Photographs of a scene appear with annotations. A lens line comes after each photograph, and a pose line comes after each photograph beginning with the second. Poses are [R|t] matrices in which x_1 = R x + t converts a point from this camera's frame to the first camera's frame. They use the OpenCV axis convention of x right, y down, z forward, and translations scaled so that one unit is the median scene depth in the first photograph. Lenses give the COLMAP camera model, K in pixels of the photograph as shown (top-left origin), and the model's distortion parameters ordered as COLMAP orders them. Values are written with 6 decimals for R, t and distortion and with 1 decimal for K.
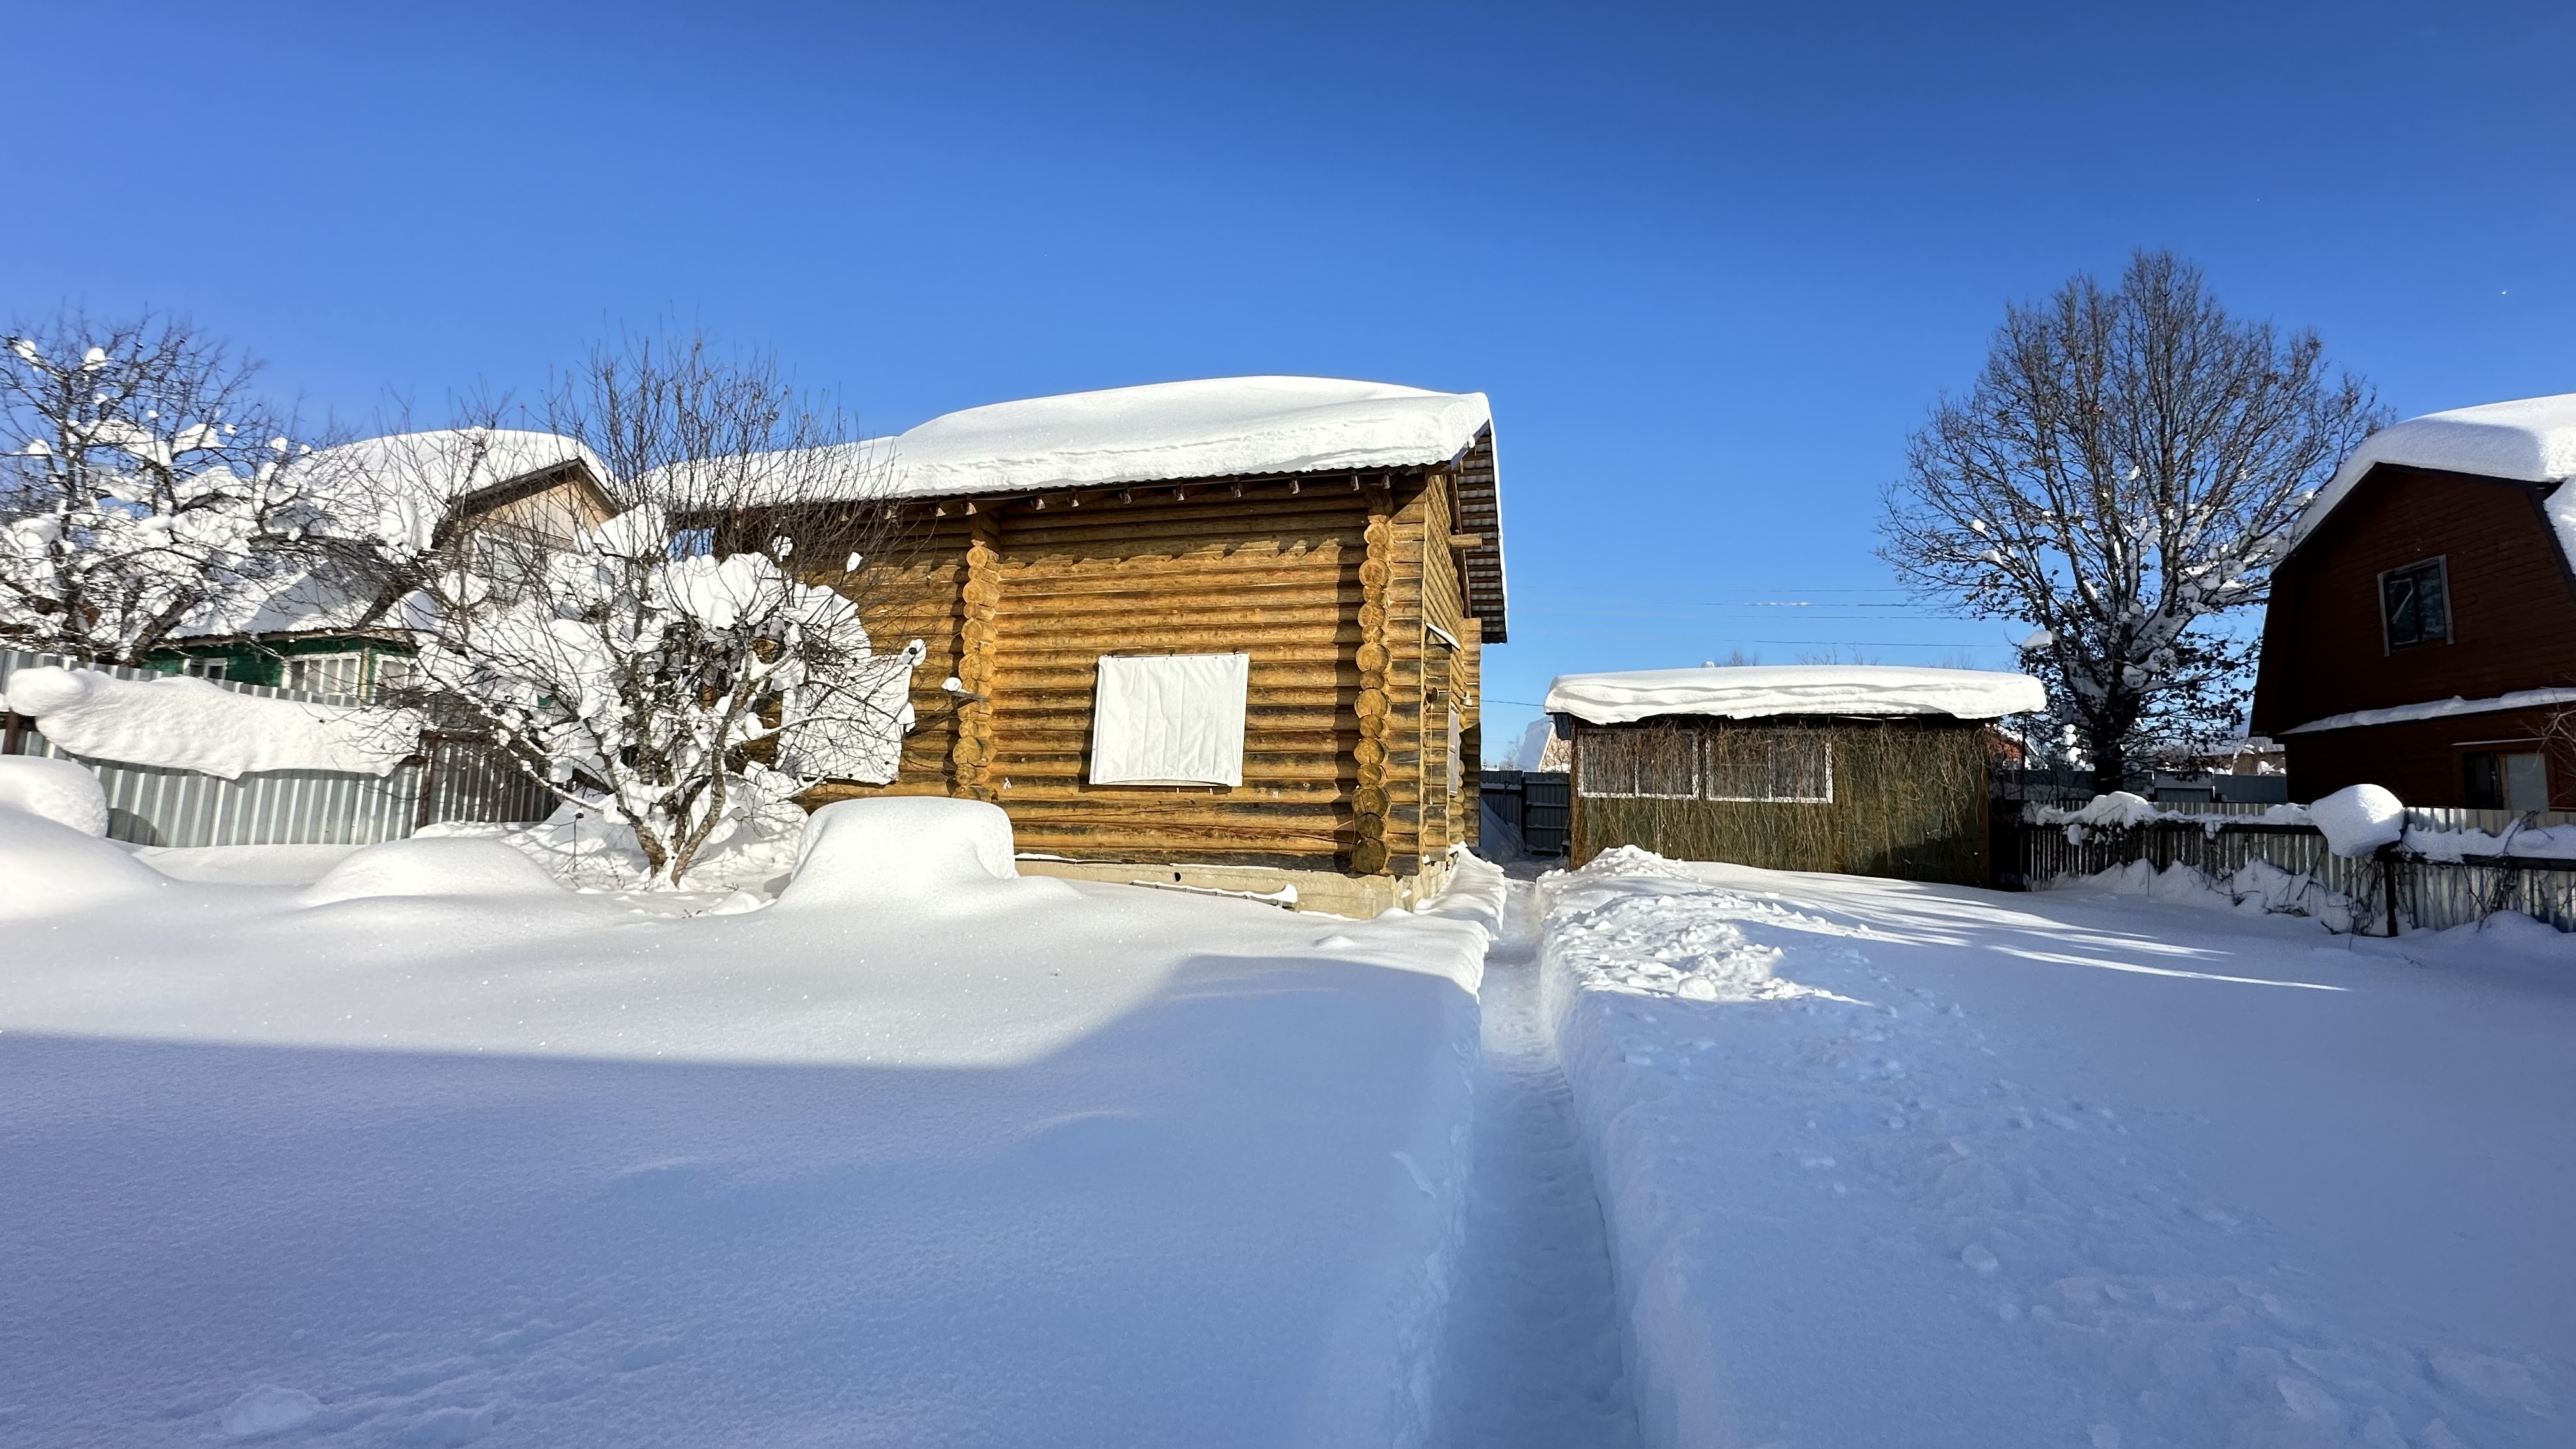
lens RADIAL K [[1021.4, 0, 1289.1], [0, 1021.4, 722.7], [0, 0, 1]] dist [-0.003925, 0.000851]
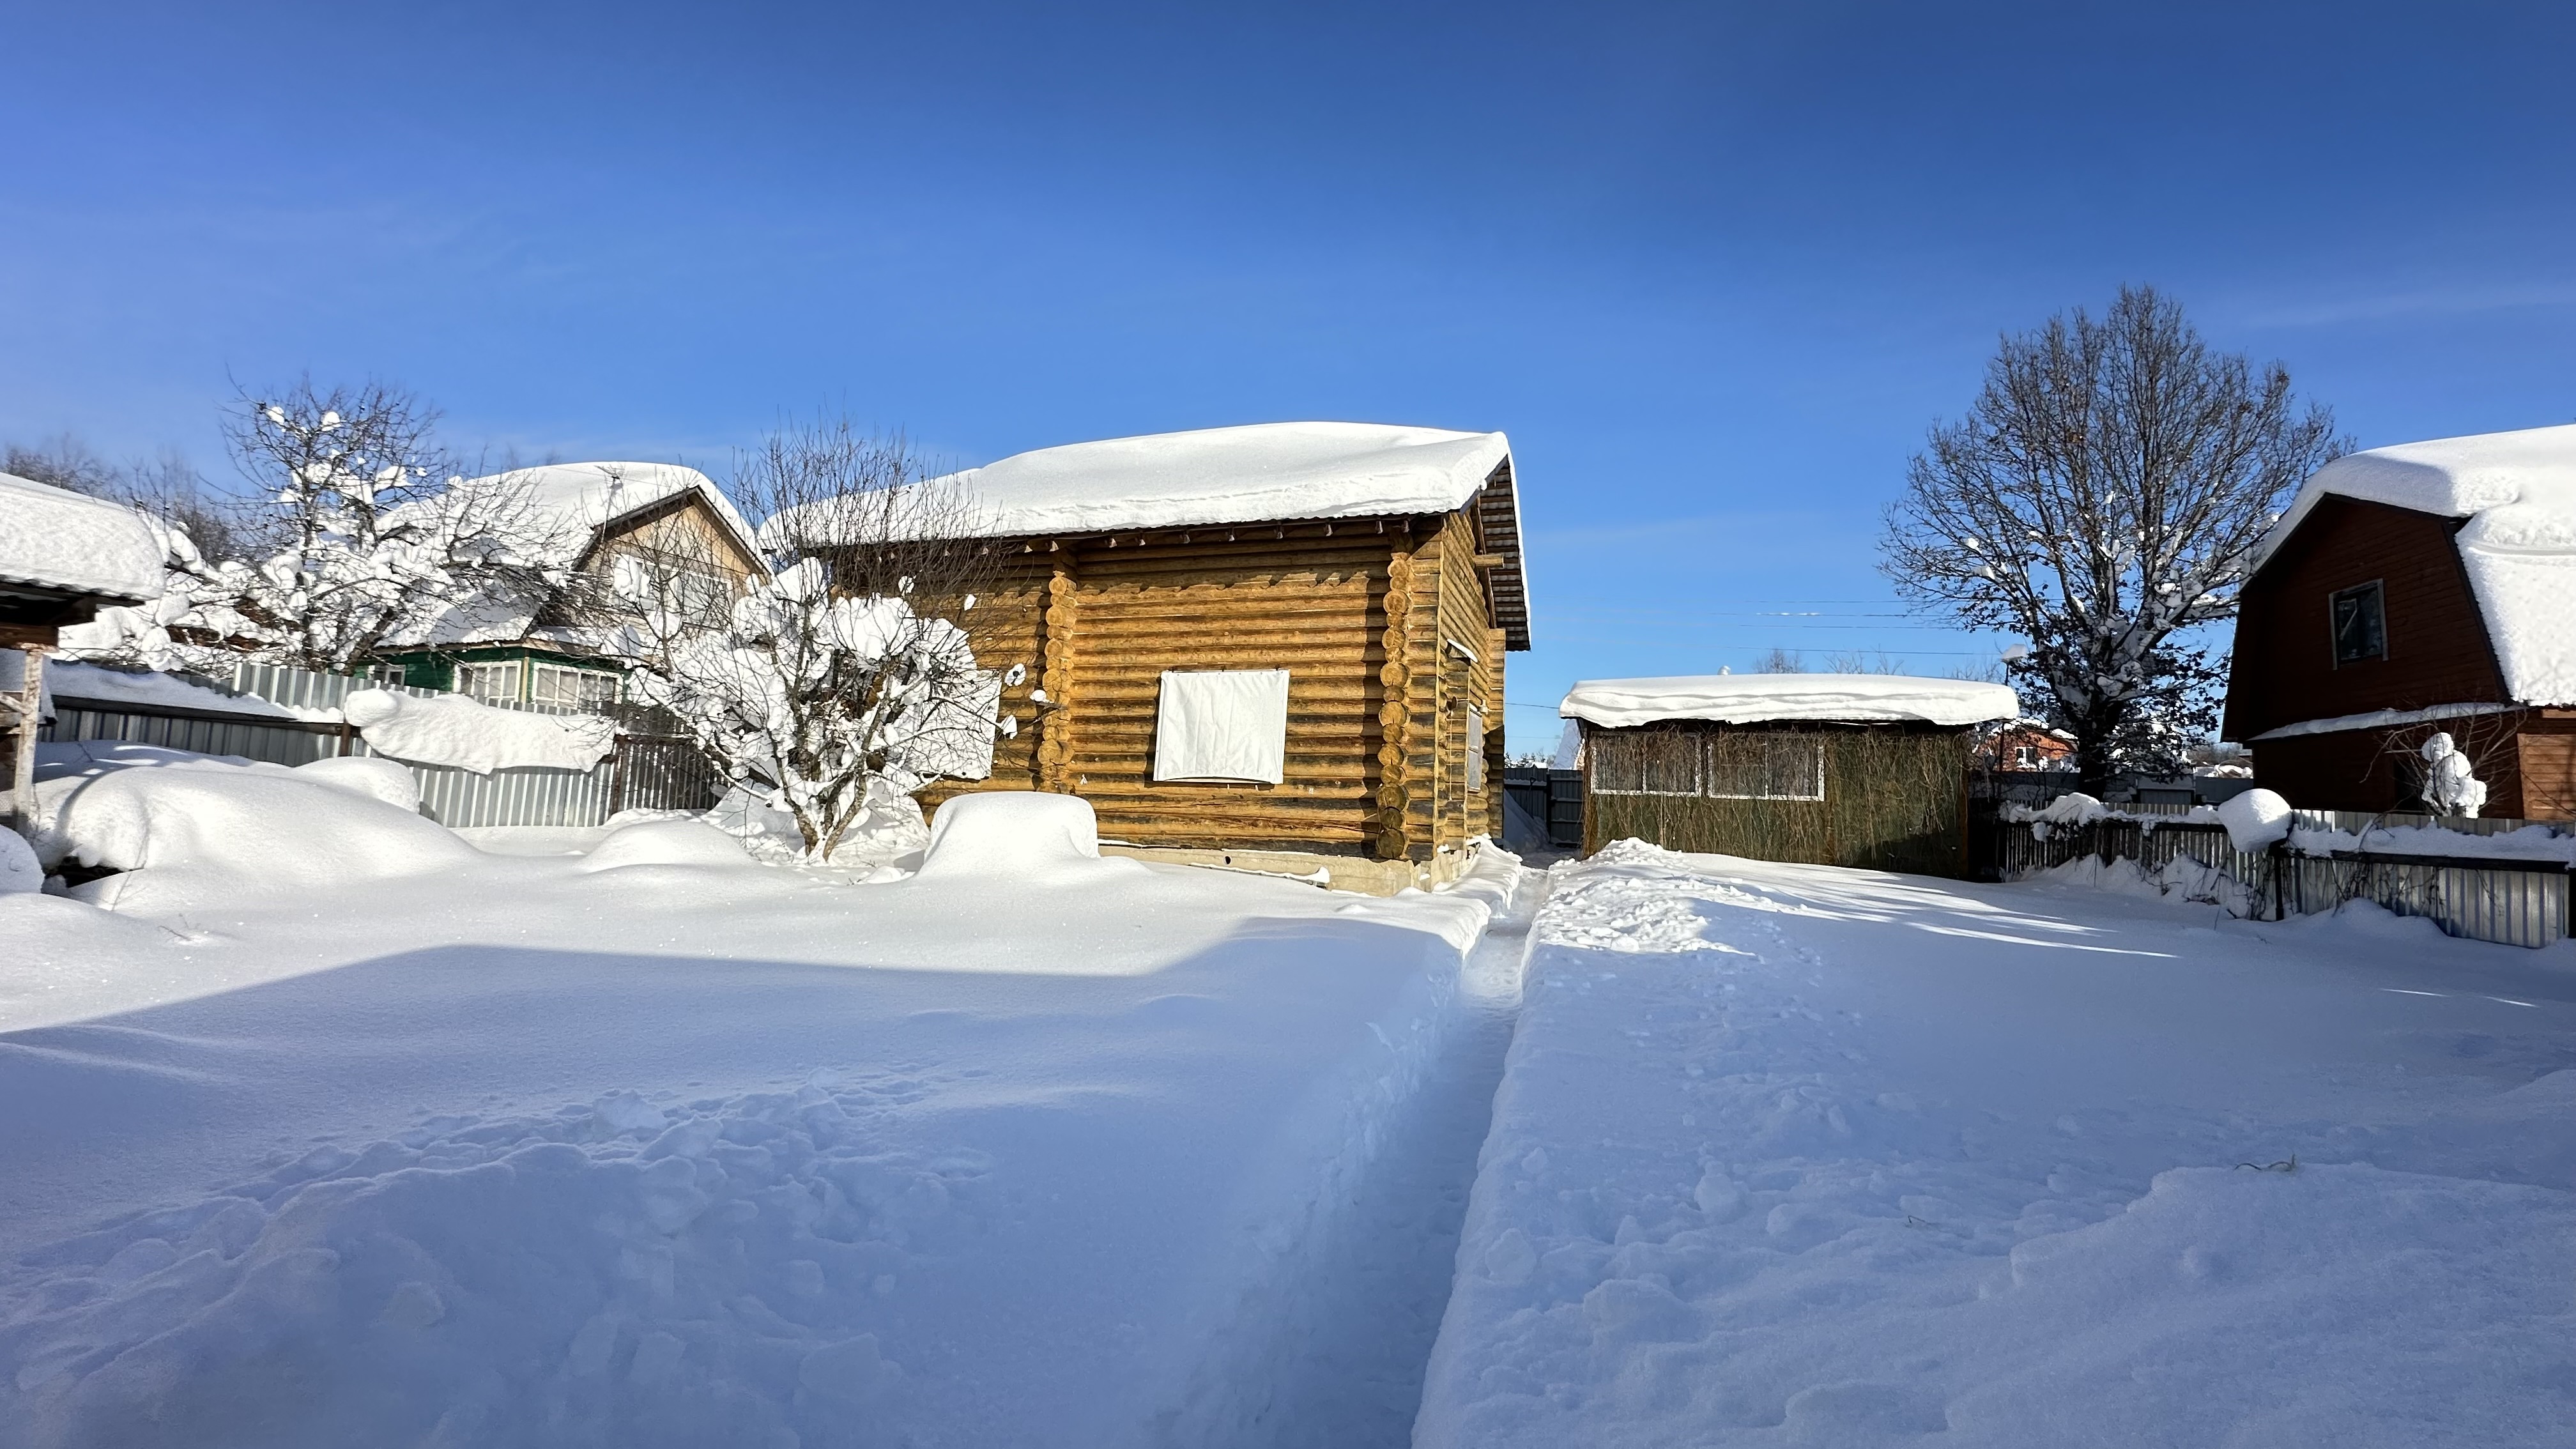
lens RADIAL K [[1021.4, 0, 1289.3], [0, 1021.4, 718.0], [0, 0, 1]] dist [-0.003925, 0.000851]
pose [[0.998898, 0.003389, -0.046809, 0.014886], [-0.003250, 0.999990, 0.003045, -0.015618], [0.046819, -0.002889, 0.998899, -0.160770]]
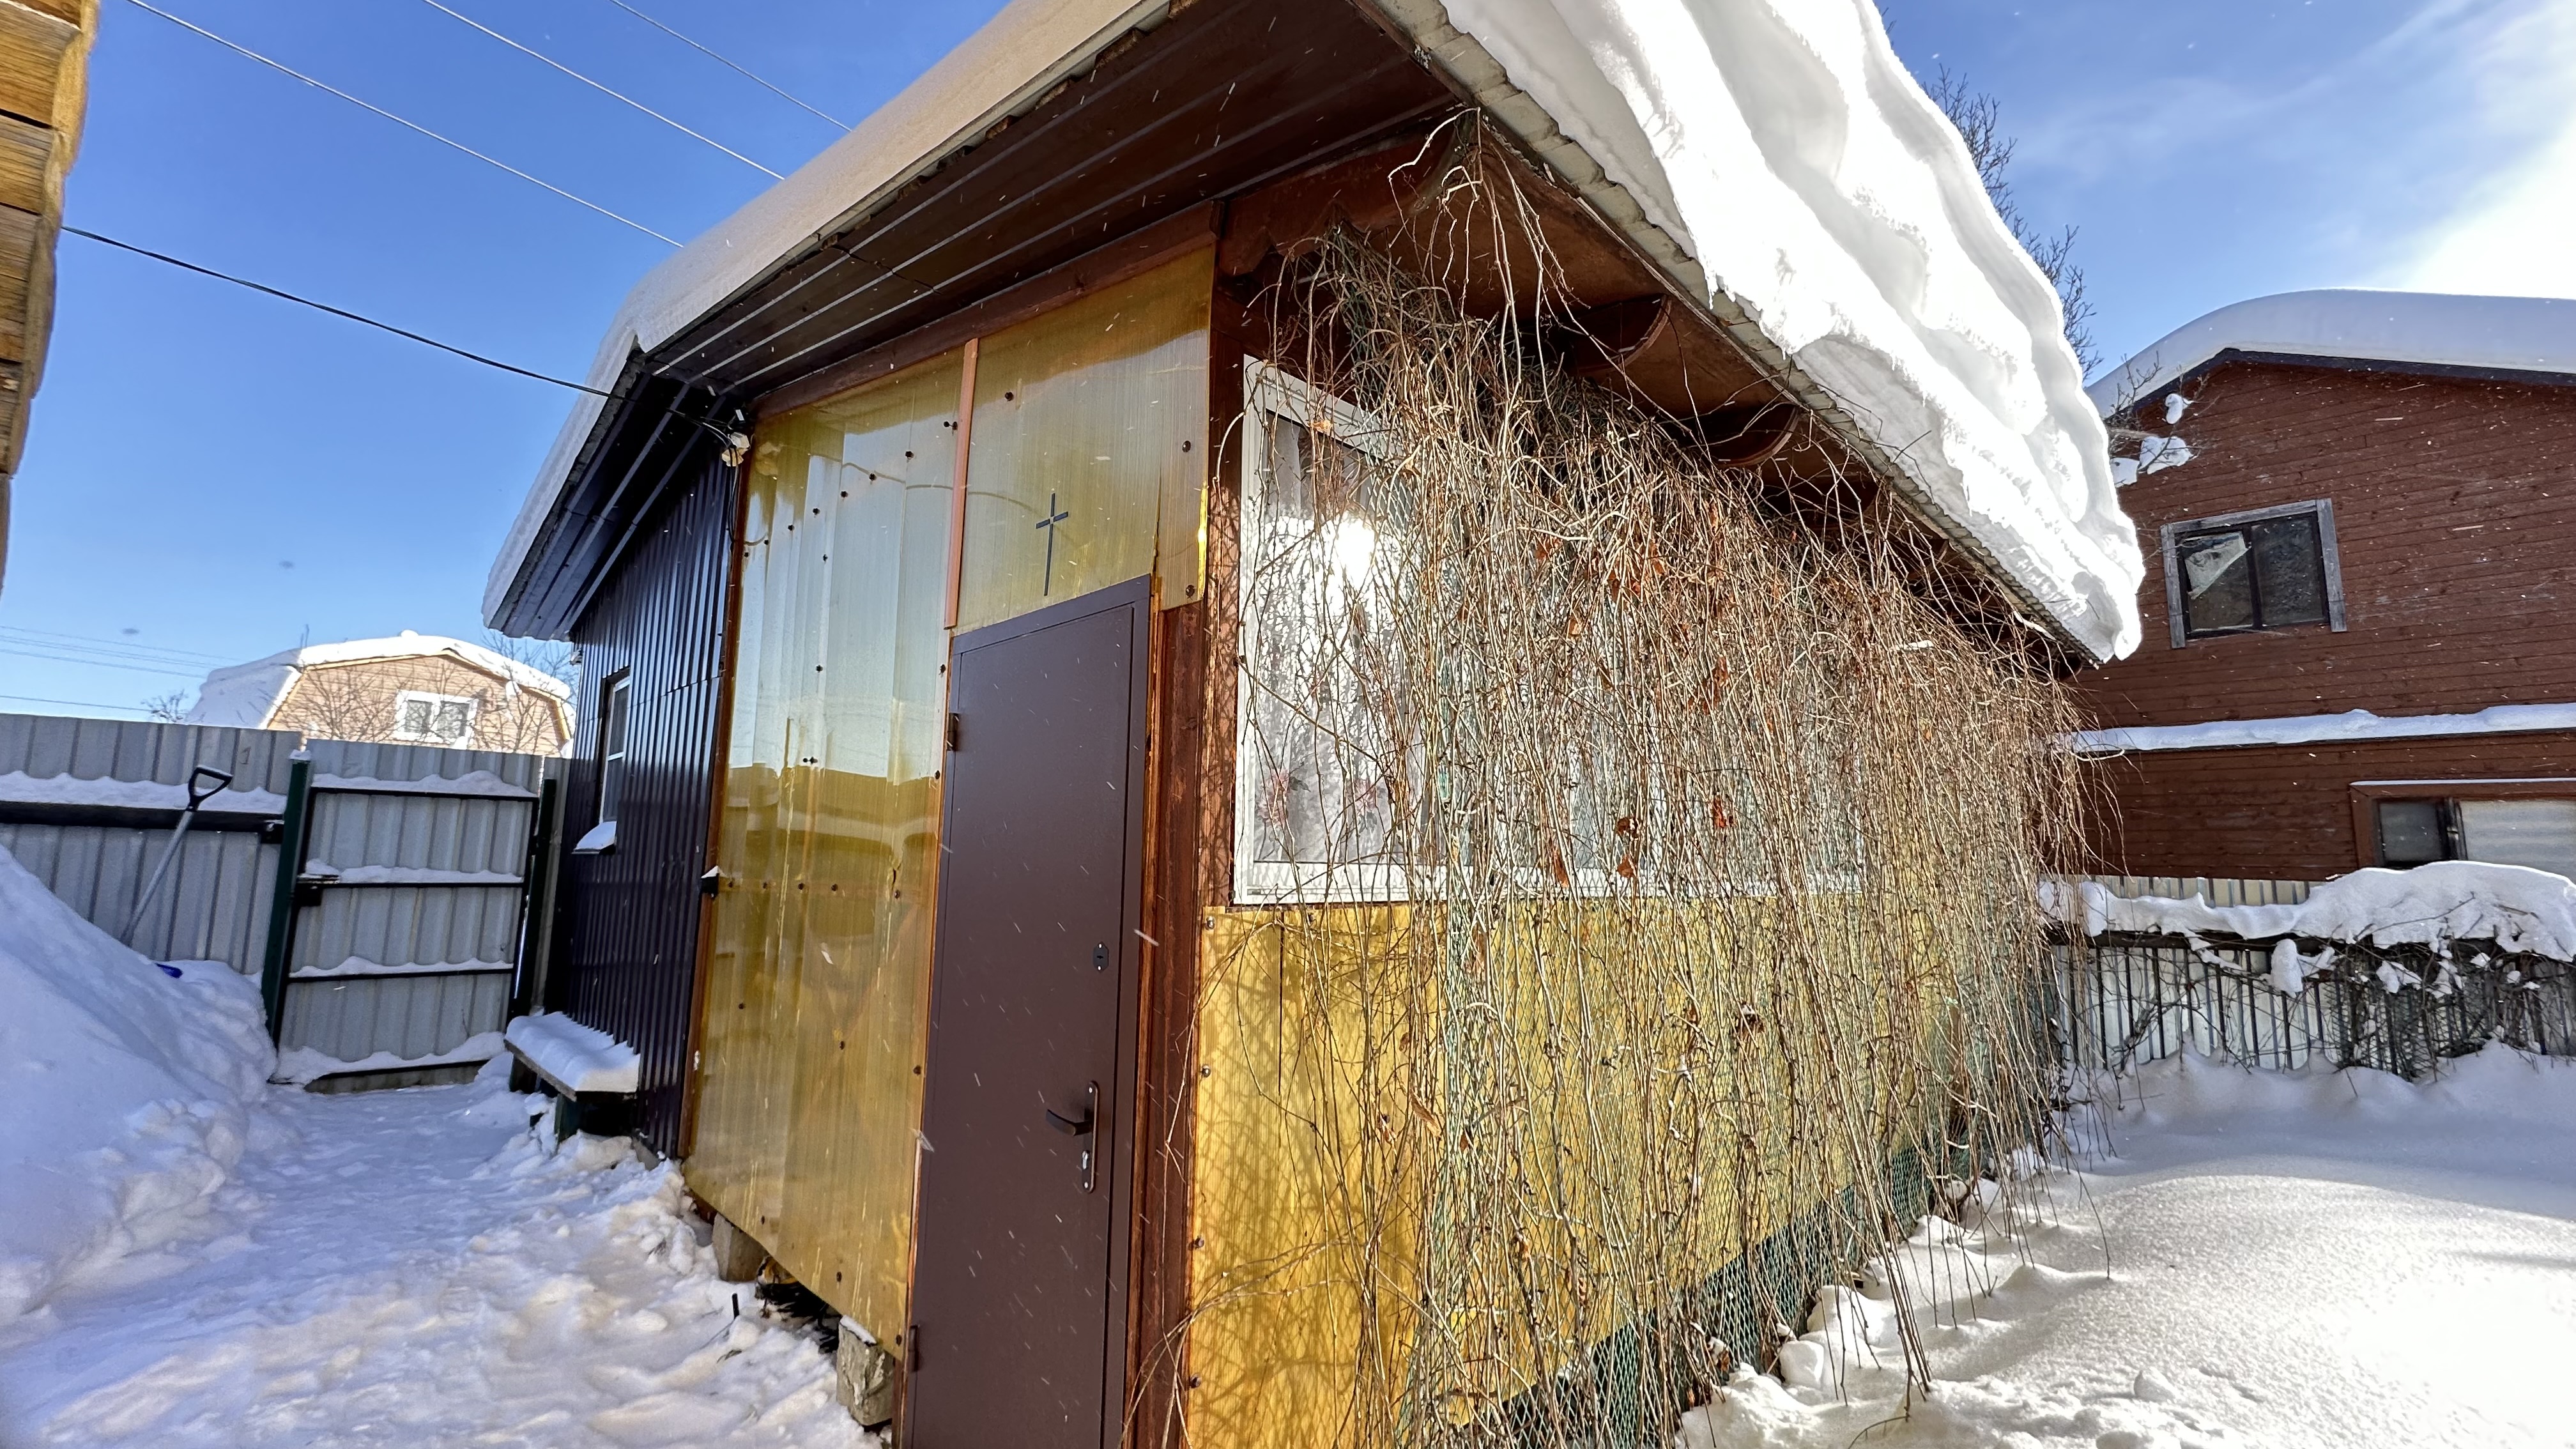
lens RADIAL K [[1021.4, 0, 1295.8], [0, 1021.4, 720.7], [0, 0, 1]] dist [-0.003925, 0.000851]
pose [[0.480742, 0.100426, 0.871092, 0.265292], [-0.078176, 0.994373, -0.071495, 0.086081], [-0.873370, -0.033728, 0.485887, 1.355342]]
